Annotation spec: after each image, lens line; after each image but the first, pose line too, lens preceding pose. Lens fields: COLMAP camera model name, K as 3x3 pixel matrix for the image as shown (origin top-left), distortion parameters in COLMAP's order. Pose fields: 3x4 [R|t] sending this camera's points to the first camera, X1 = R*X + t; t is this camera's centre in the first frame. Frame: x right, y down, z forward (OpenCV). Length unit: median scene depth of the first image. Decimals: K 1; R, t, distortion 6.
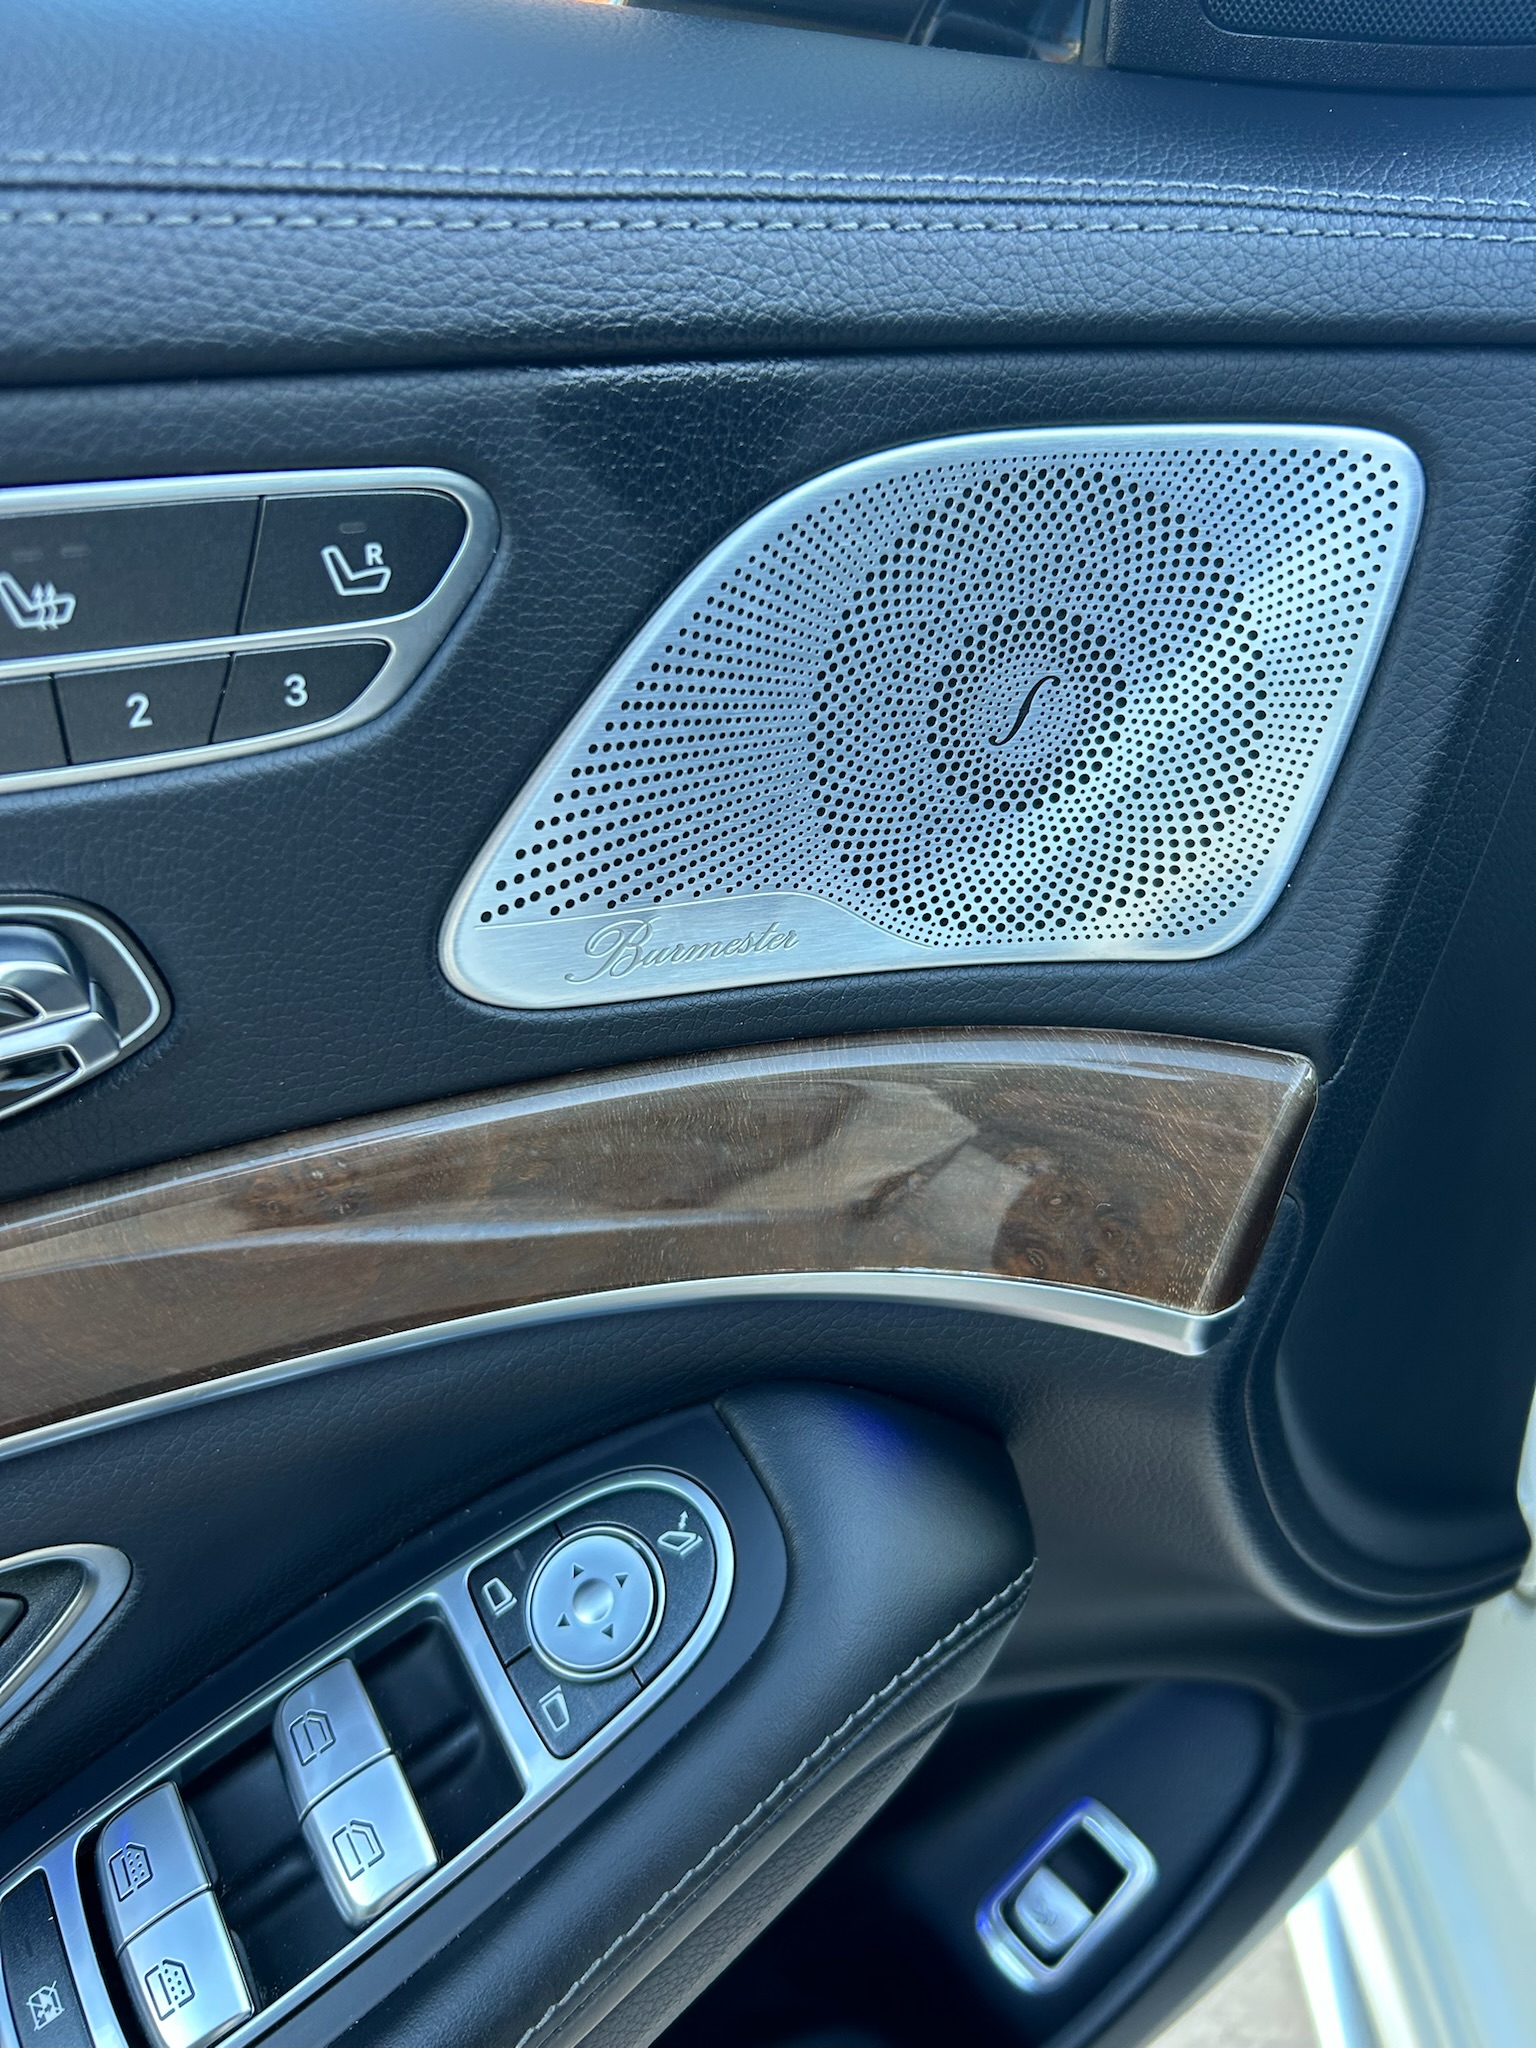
lens RADIAL K [[1551.0, 0, 769.5], [0, 1551.0, 1009.3], [0, 0, 1]] dist [0.032244, -0.040657]
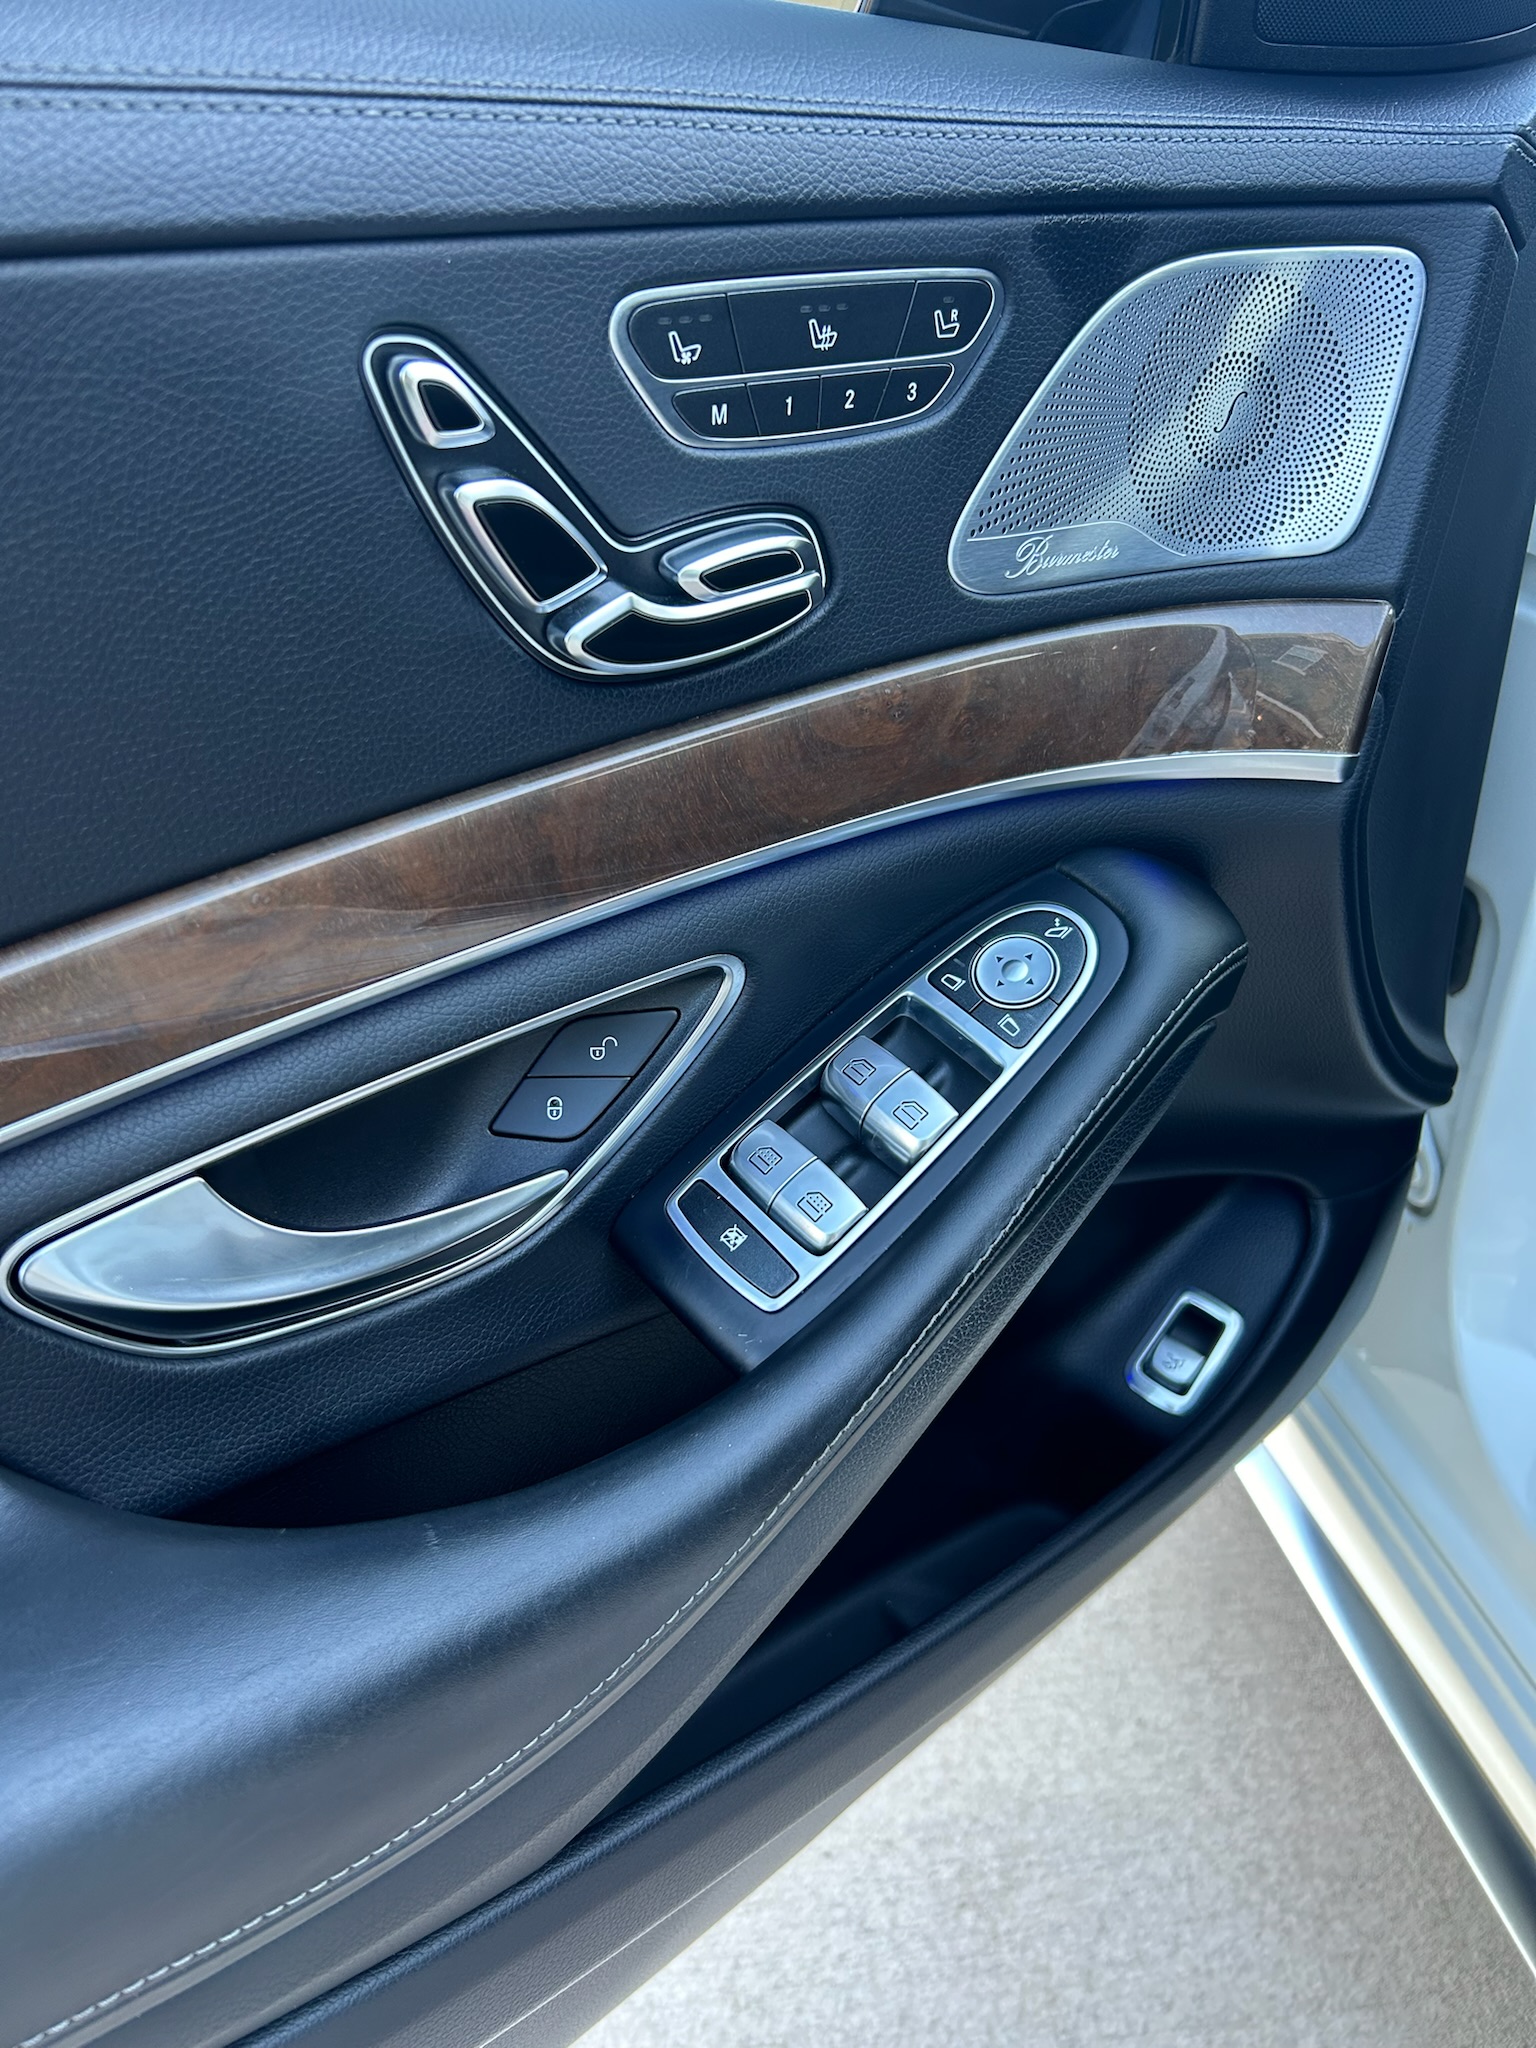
lens RADIAL K [[1551.0, 0, 770.2], [0, 1551.0, 1029.4], [0, 0, 1]] dist [0.032244, -0.040657]
pose [[0.984166, -0.107307, 0.141077, -0.679770], [0.108535, 0.994092, -0.001015, 0.455395], [-0.140135, 0.016311, 0.989998, -0.697585]]
